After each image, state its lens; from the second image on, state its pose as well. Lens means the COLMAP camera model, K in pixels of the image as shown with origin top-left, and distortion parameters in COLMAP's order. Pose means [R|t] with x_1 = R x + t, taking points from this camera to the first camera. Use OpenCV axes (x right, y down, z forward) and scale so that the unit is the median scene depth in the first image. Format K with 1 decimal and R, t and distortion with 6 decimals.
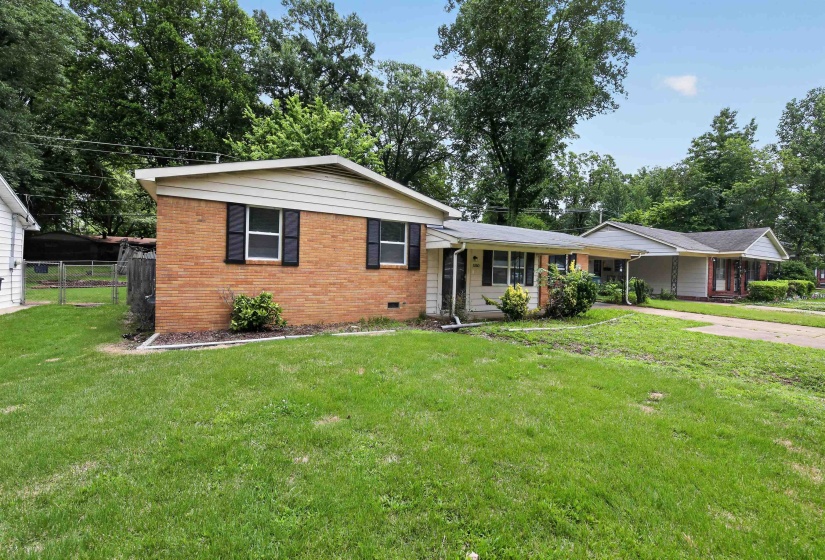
lens RADIAL K [[368.6, 0, 415.3], [0, 368.6, 276.4], [0, 0, 1]] dist [-0.008691, -0.006650]
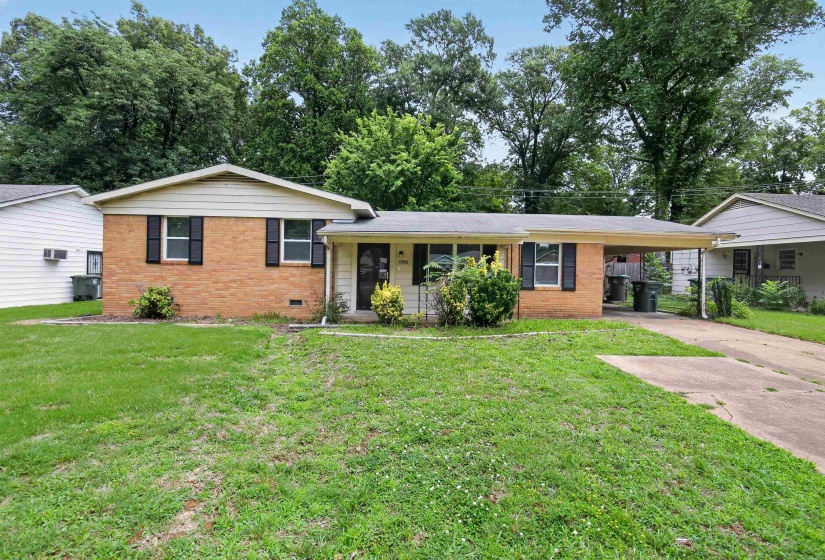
lens RADIAL K [[368.6, 0, 413.2], [0, 368.6, 276.8], [0, 0, 1]] dist [-0.008691, -0.006650]
pose [[0.865142, -0.005355, -0.501498, 0.729894], [-0.001305, 0.999916, -0.012928, 0.020645], [0.501525, 0.011839, 0.865062, 0.297647]]
